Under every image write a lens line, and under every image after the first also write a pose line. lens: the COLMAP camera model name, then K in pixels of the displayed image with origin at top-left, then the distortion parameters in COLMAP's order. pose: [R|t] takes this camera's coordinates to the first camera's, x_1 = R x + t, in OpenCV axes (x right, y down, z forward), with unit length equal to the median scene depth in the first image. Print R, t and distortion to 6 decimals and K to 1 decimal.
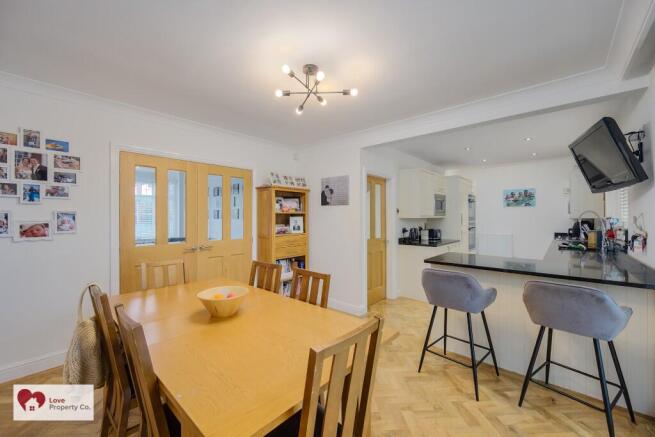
lens RADIAL K [[262.3, 0, 330.6], [0, 262.3, 215.4], [0, 0, 1]] dist [-0.000473, 0.000164]
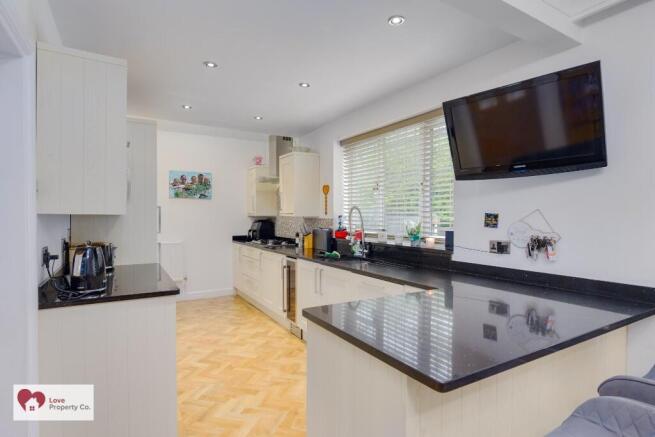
lens RADIAL K [[346.1, 0, 327.2], [0, 346.1, 217.7], [0, 0, 1]] dist [-0.000088, 0.000004]
pose [[0.309345, -0.003463, 0.950944, 0.006584], [-0.008263, 0.999946, 0.006329, 0.007376], [-0.950914, -0.009816, 0.309300, 0.511622]]
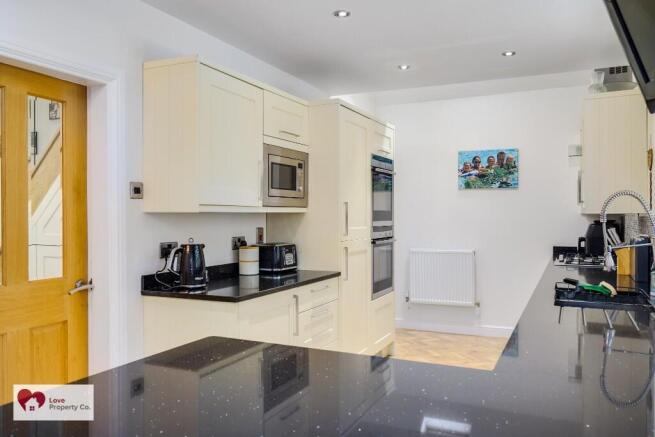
lens RADIAL K [[517.5, 0, 327.1], [0, 517.5, 220.7], [0, 0, 1]] dist [-0.010871, -0.001856]
pose [[0.960321, -0.004289, 0.278864, 0.258316], [0.000204, 0.999892, 0.014676, 0.009305], [-0.278897, -0.014036, 0.960219, 0.283819]]
